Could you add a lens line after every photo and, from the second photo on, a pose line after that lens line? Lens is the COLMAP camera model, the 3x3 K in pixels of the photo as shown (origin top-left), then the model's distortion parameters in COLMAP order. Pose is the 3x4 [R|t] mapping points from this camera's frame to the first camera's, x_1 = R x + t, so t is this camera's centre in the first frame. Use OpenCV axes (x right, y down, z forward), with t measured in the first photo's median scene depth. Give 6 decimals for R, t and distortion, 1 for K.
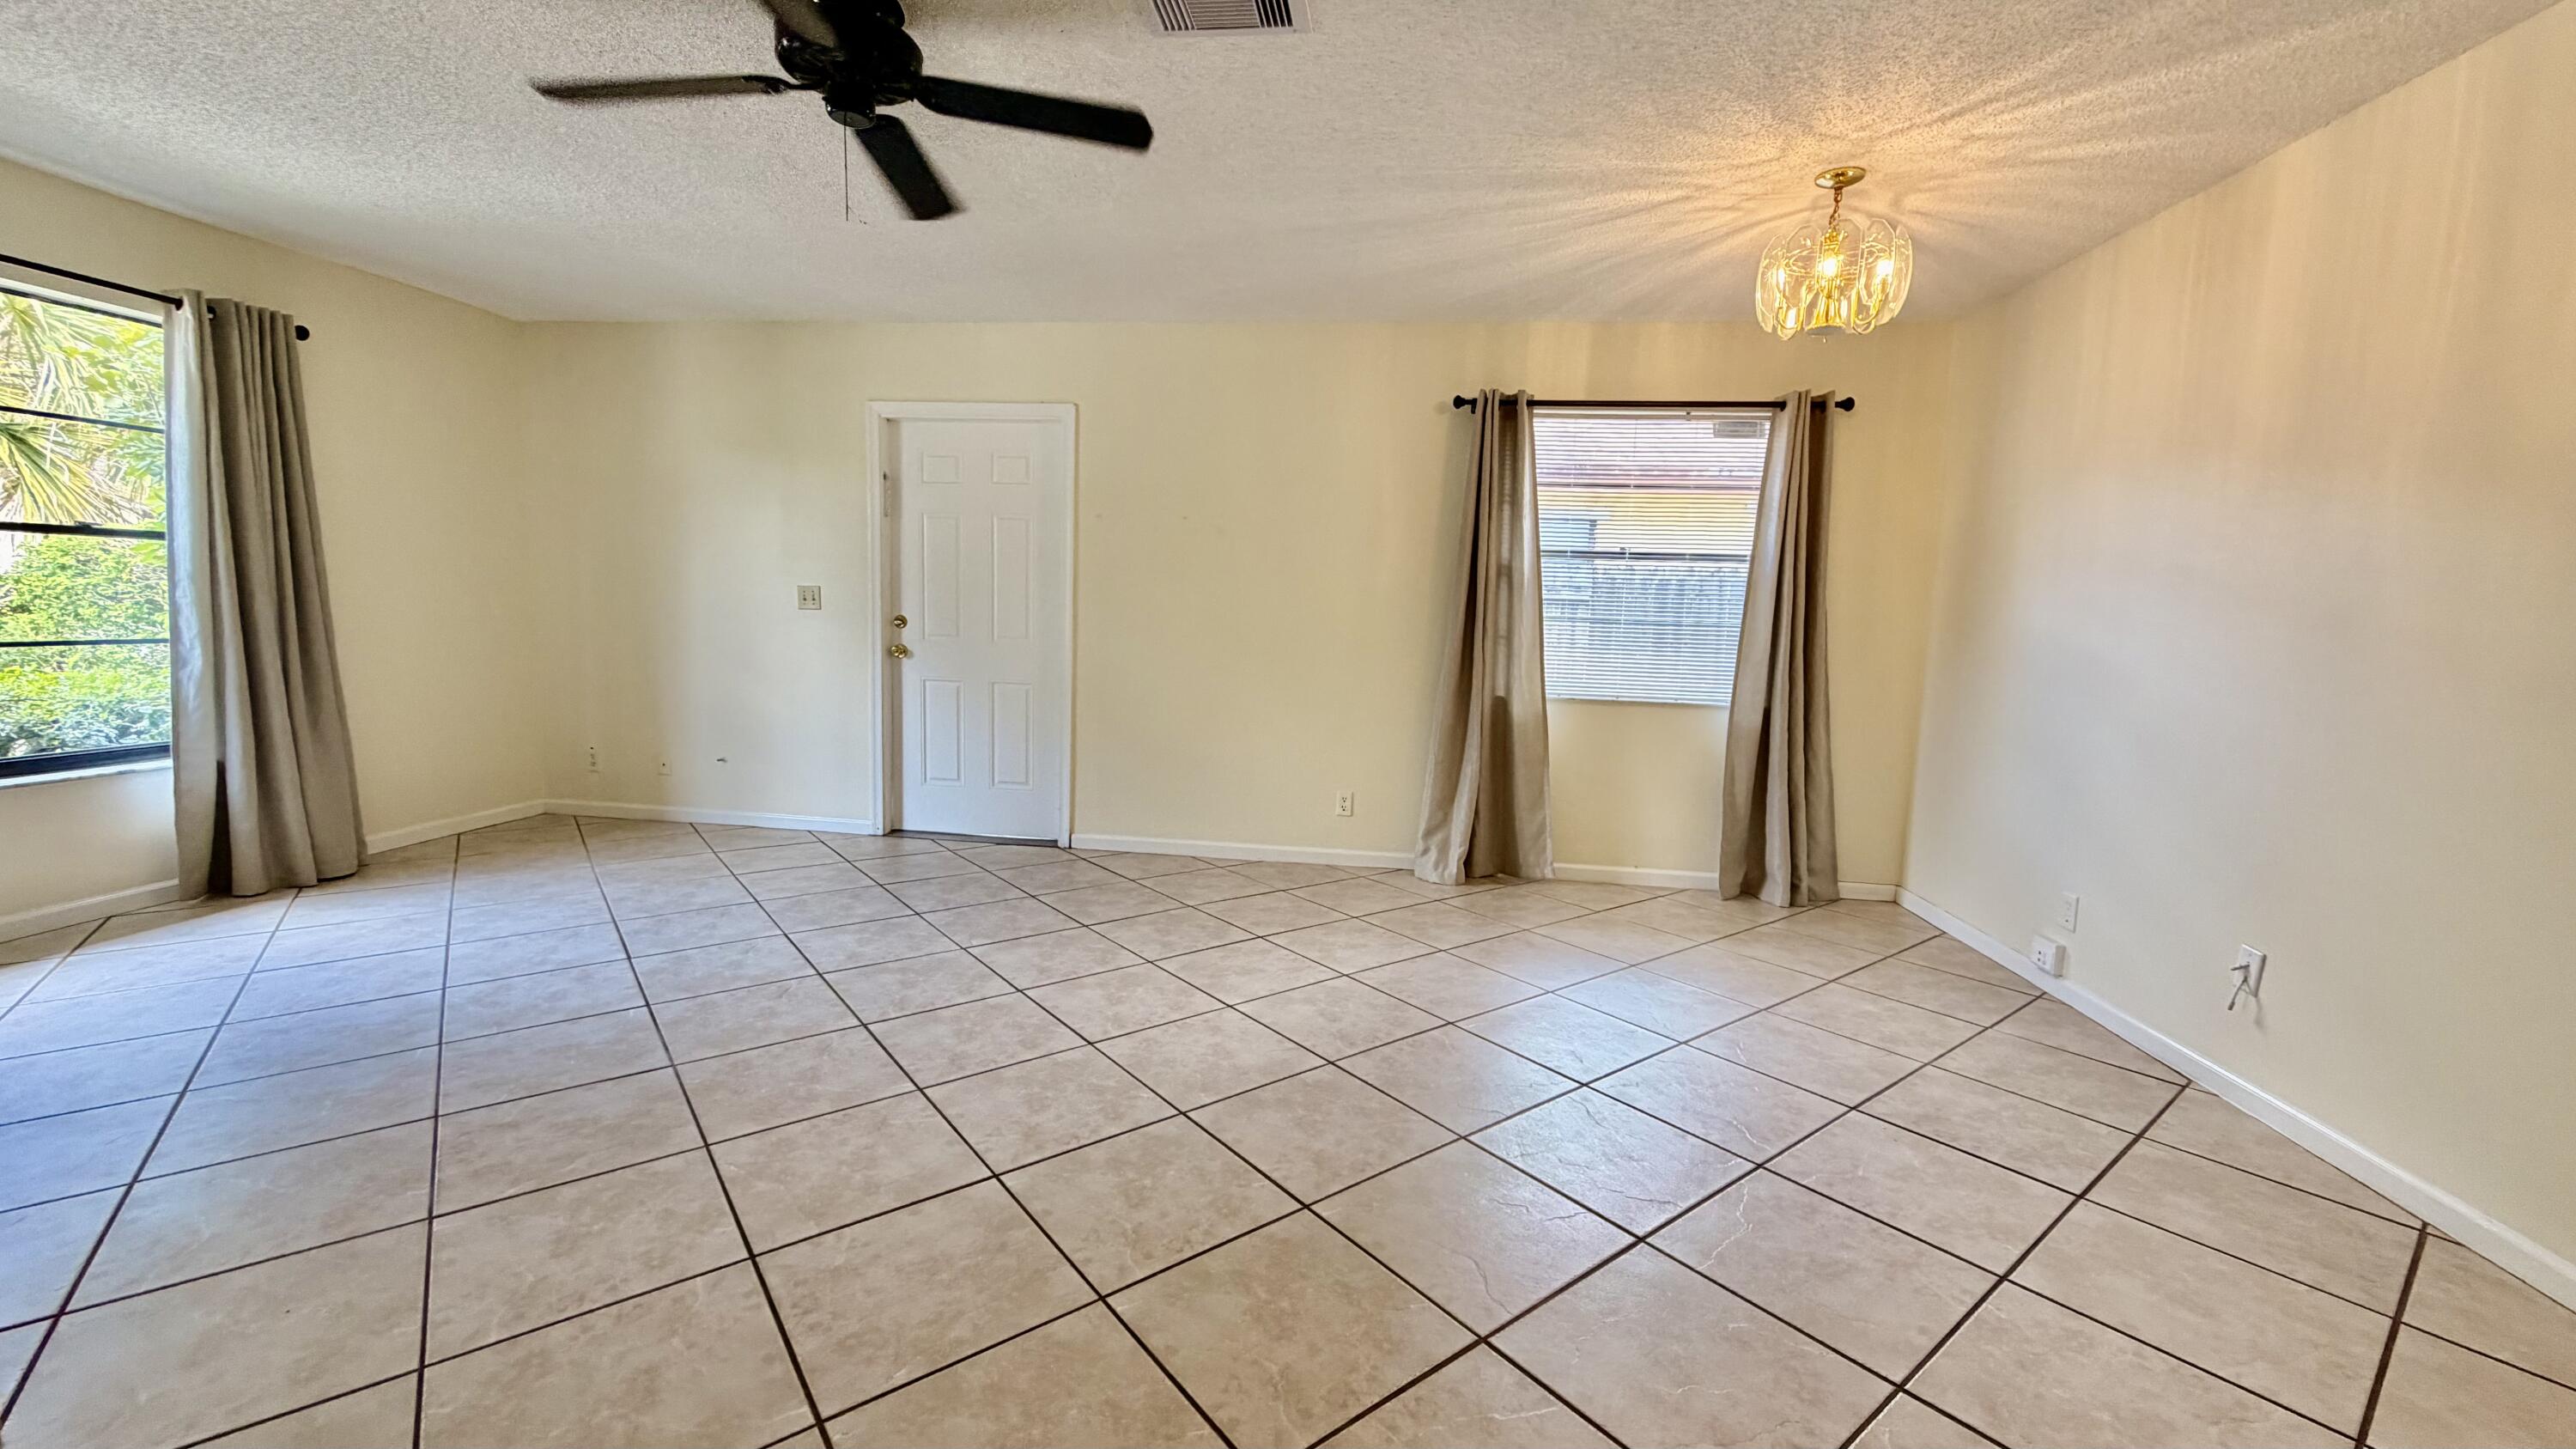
lens RADIAL K [[1017.5, 0, 1300.4], [0, 1017.5, 719.3], [0, 0, 1]] dist [0.021819, -0.000157]
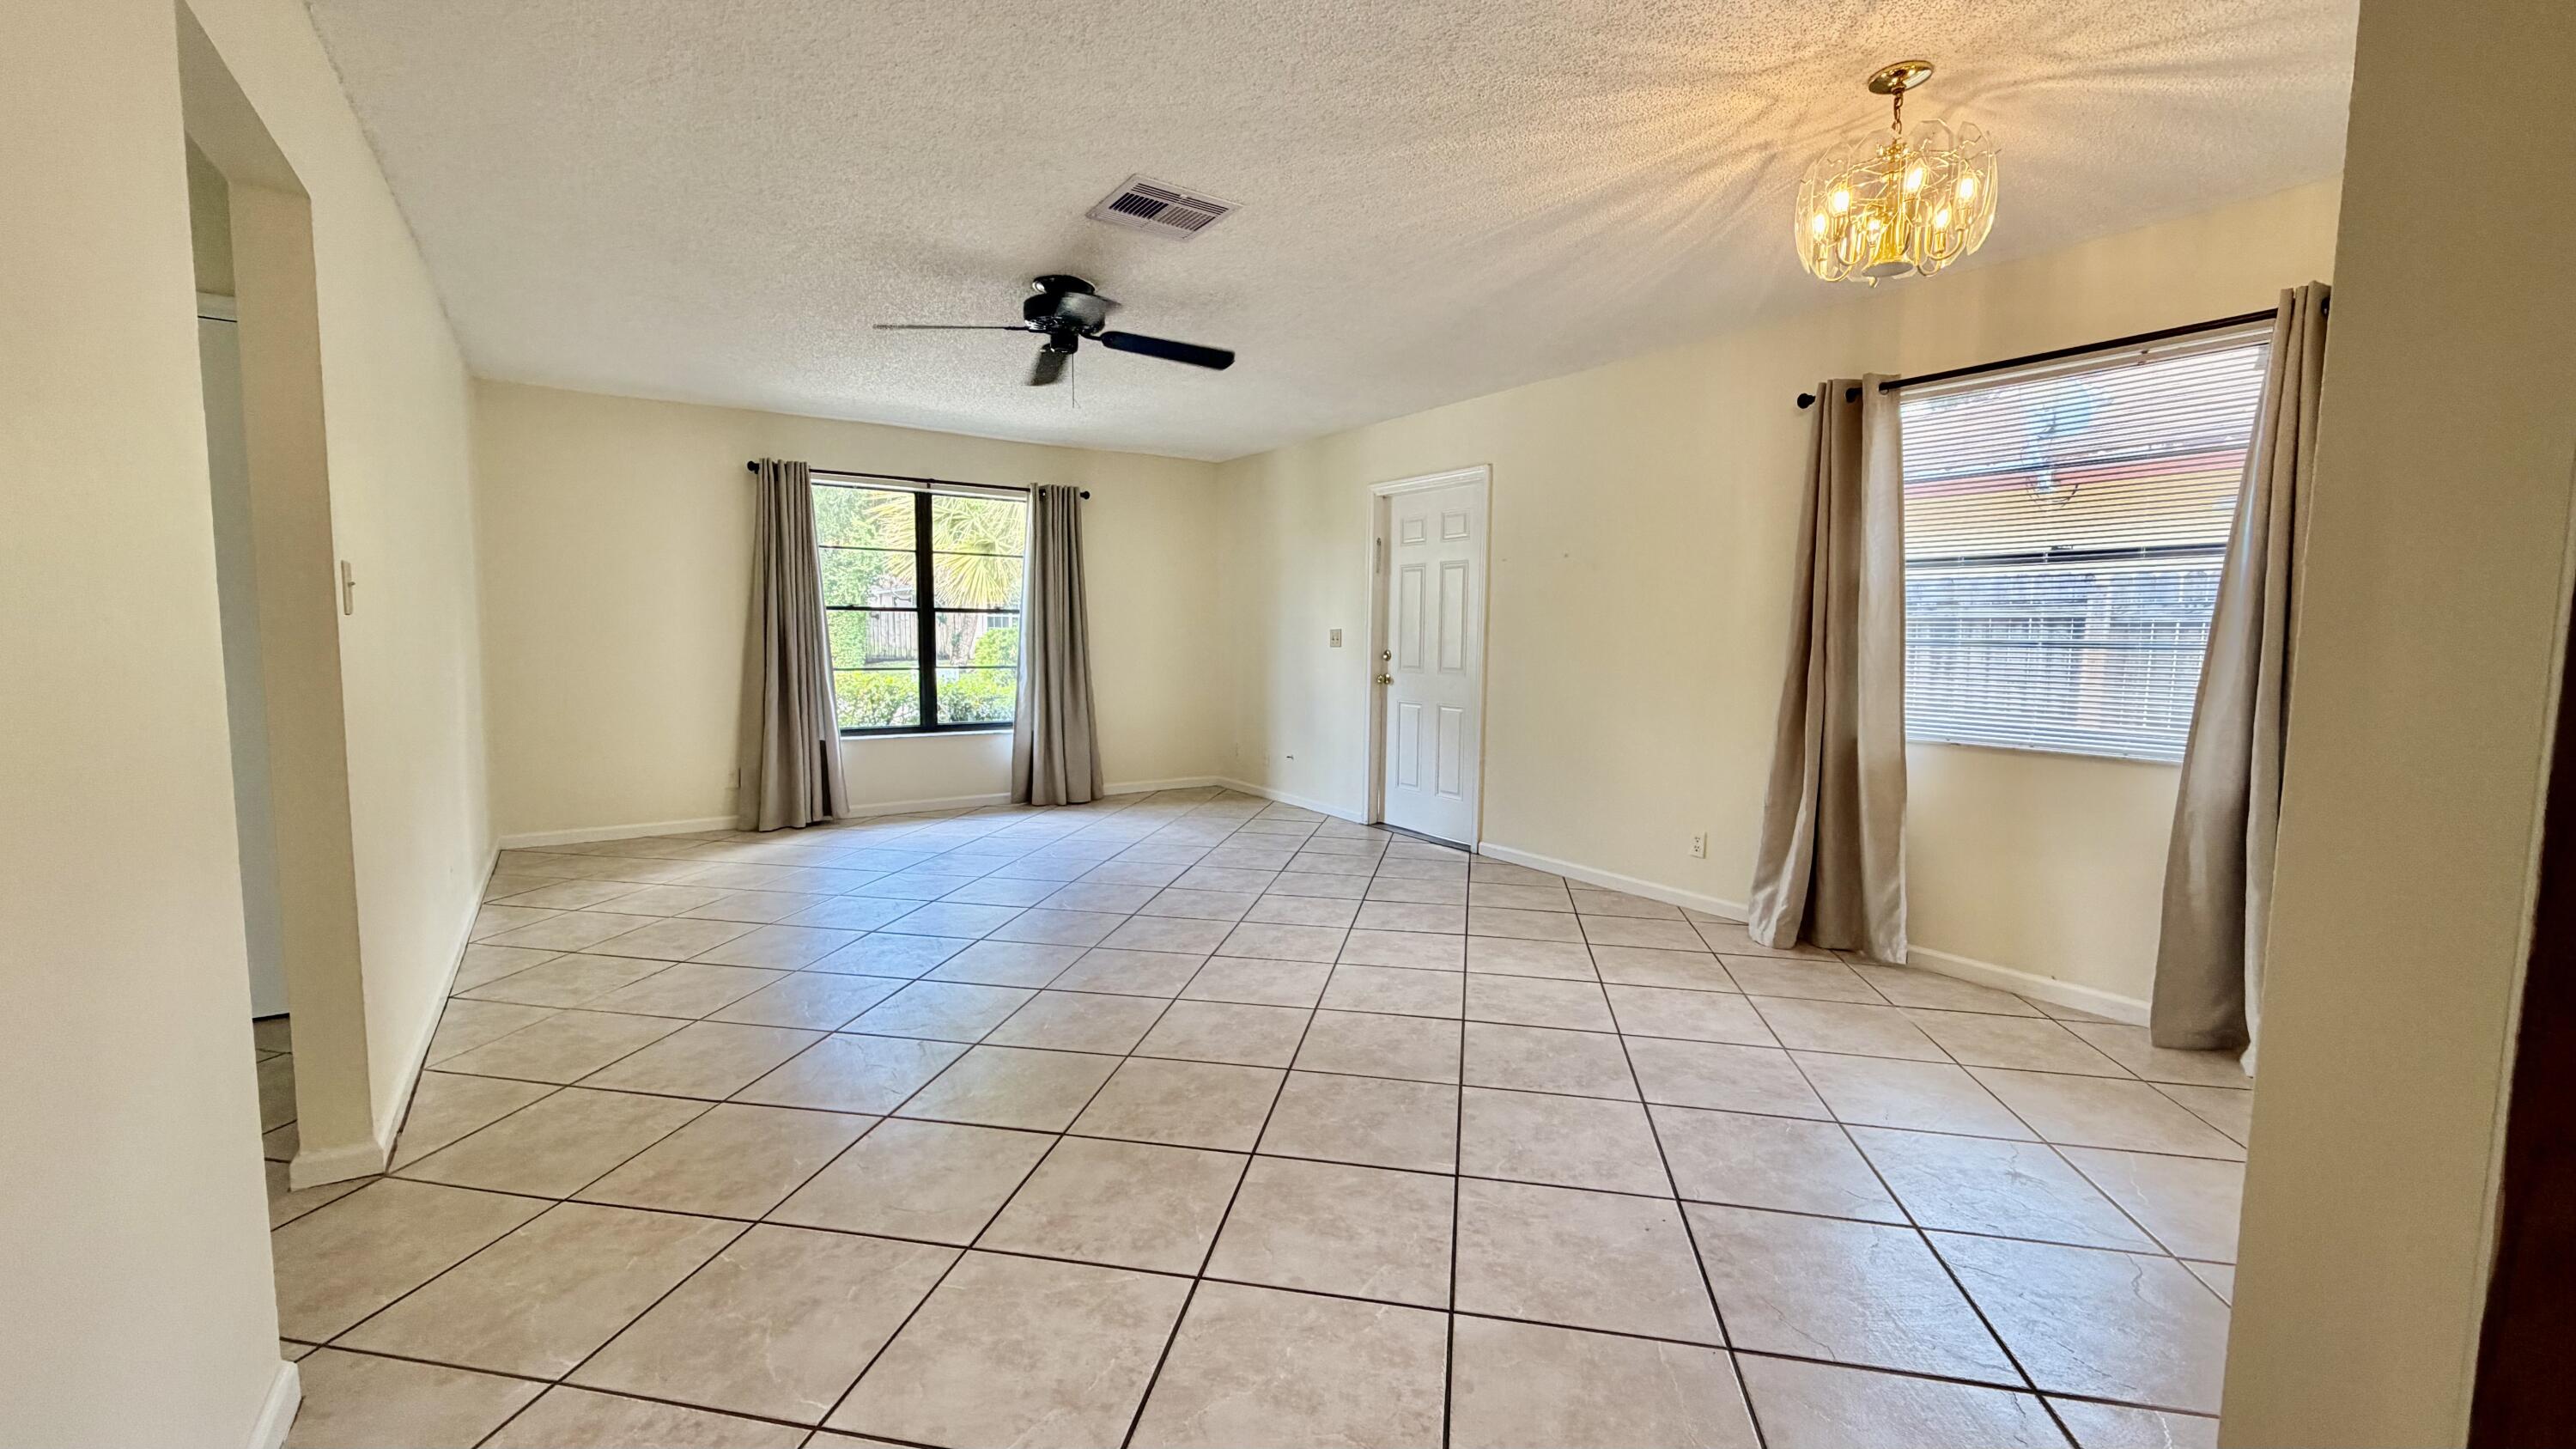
lens RADIAL K [[1017.5, 0, 1291.9], [0, 1017.5, 720.4], [0, 0, 1]] dist [0.021819, -0.000157]
pose [[0.678803, 0.038758, -0.733297, 0.503752], [-0.071900, 0.997316, -0.013844, 0.010145], [0.730792, 0.062122, 0.679768, 0.082877]]
